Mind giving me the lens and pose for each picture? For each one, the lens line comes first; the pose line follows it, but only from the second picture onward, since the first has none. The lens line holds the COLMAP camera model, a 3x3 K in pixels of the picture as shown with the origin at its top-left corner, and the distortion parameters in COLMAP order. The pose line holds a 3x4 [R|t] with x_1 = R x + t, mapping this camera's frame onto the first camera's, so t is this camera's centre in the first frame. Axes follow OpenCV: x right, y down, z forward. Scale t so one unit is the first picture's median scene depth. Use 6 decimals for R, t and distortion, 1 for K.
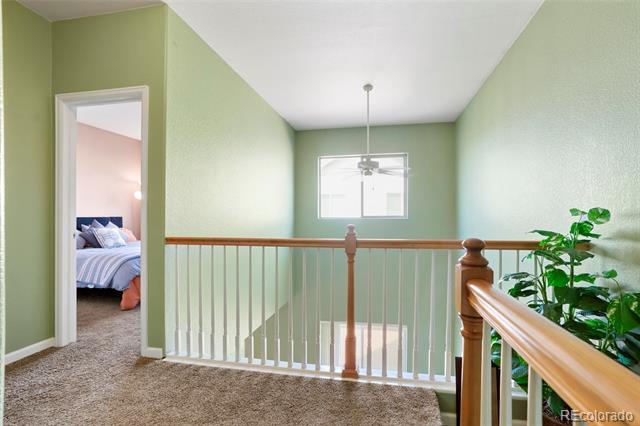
lens RADIAL K [[299.2, 0, 322.0], [0, 299.2, 217.2], [0, 0, 1]] dist [0.002173, 0.000086]
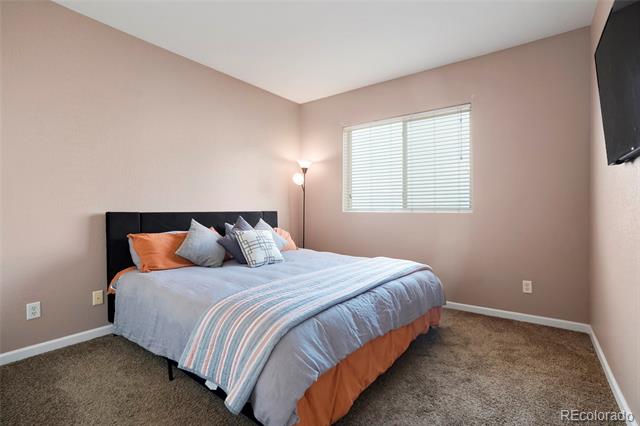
lens RADIAL K [[299.2, 0, 320.4], [0, 299.2, 210.6], [0, 0, 1]] dist [0.002173, 0.000086]
pose [[0.903687, 0.001602, -0.428190, -0.348892], [-0.003637, 0.999986, -0.003934, -0.000803], [0.428177, 0.005113, 0.903680, 0.519600]]
